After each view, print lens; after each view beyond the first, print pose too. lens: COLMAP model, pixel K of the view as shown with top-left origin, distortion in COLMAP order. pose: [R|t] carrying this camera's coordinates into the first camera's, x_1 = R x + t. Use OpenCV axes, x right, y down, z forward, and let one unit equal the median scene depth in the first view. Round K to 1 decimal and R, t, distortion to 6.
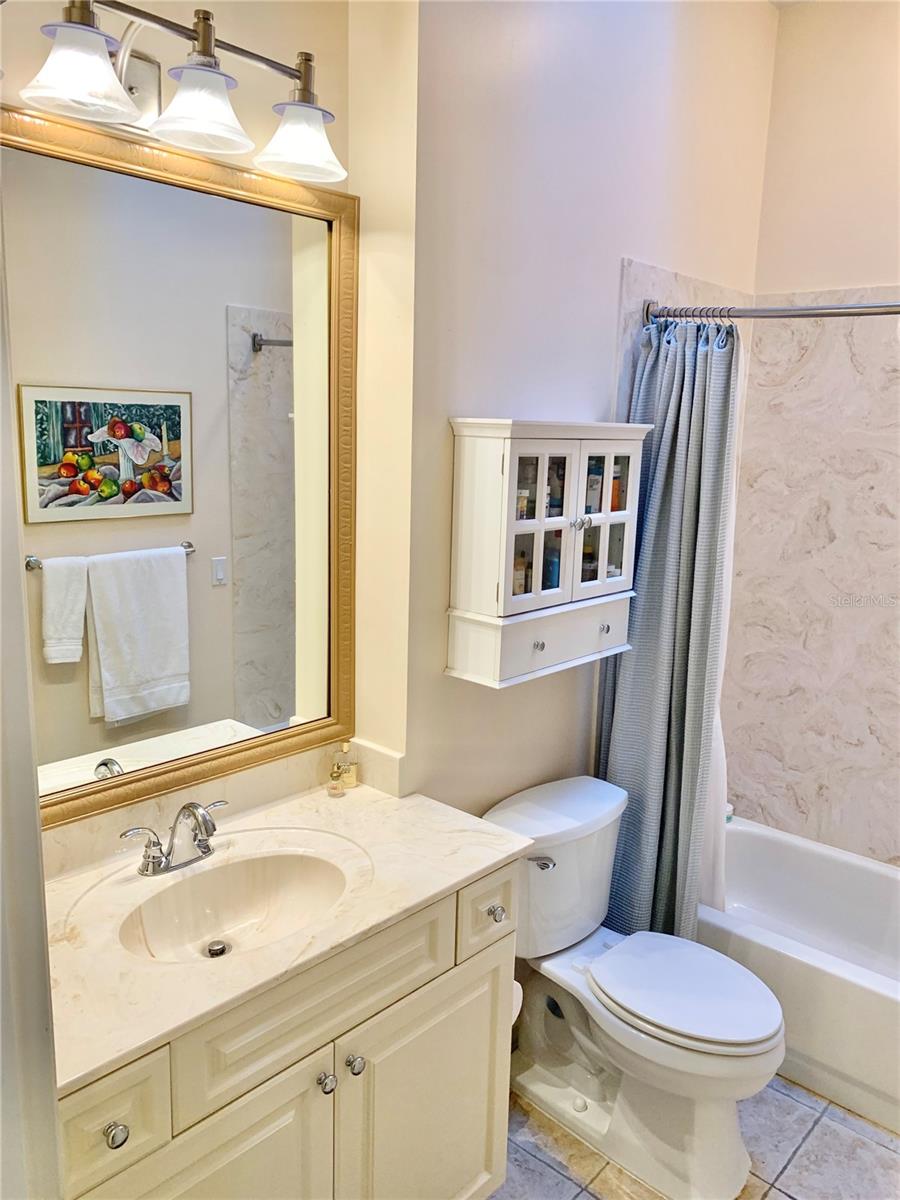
lens RADIAL K [[923.5, 0, 450.0], [0, 923.5, 600.0], [0, 0, 1]] dist [0.049558, -0.054910]
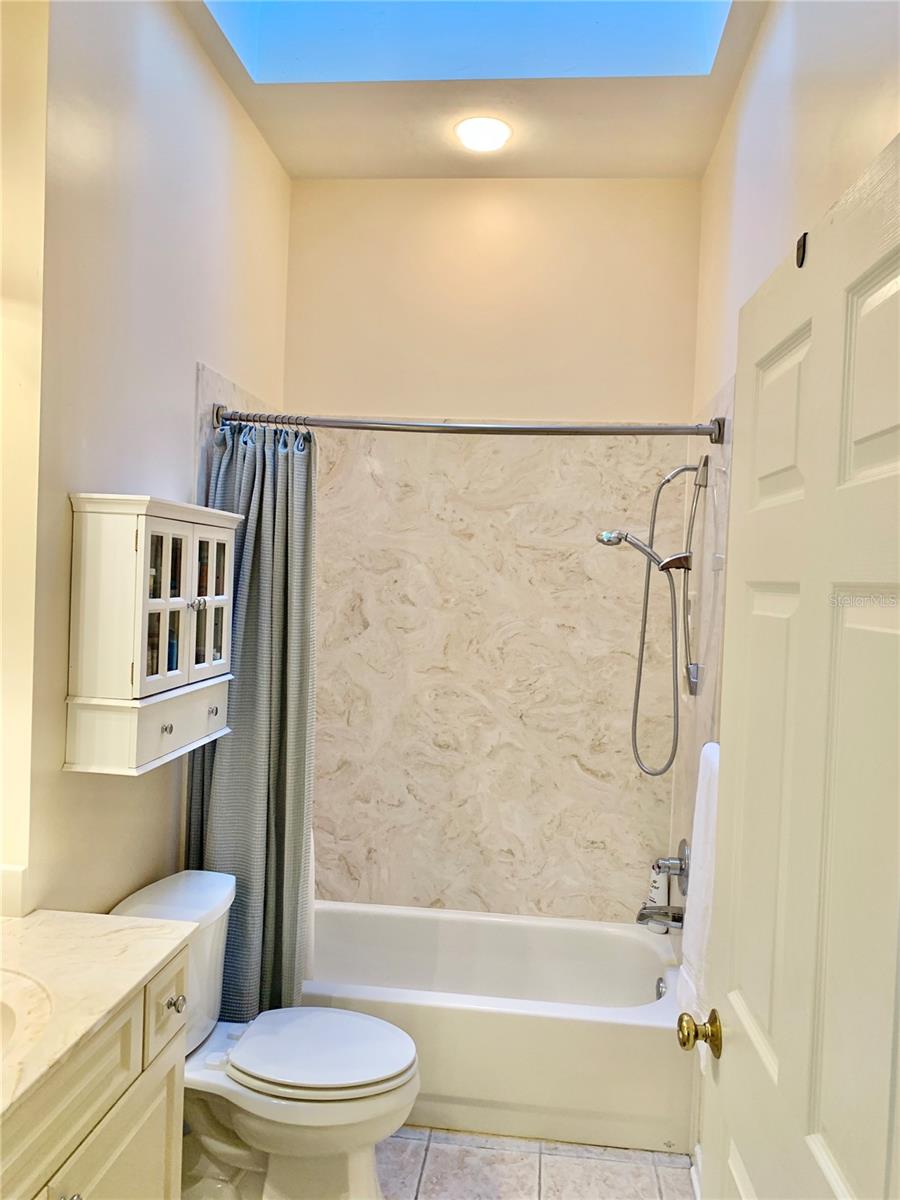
lens RADIAL K [[926.6, 0, 450.0], [0, 926.6, 600.0], [0, 0, 1]] dist [0.129669, -0.262482]
pose [[0.810903, -0.011203, 0.585073, -0.205517], [0.093274, 0.989509, -0.110329, 0.045173], [-0.577699, 0.144038, 0.803441, 0.011236]]
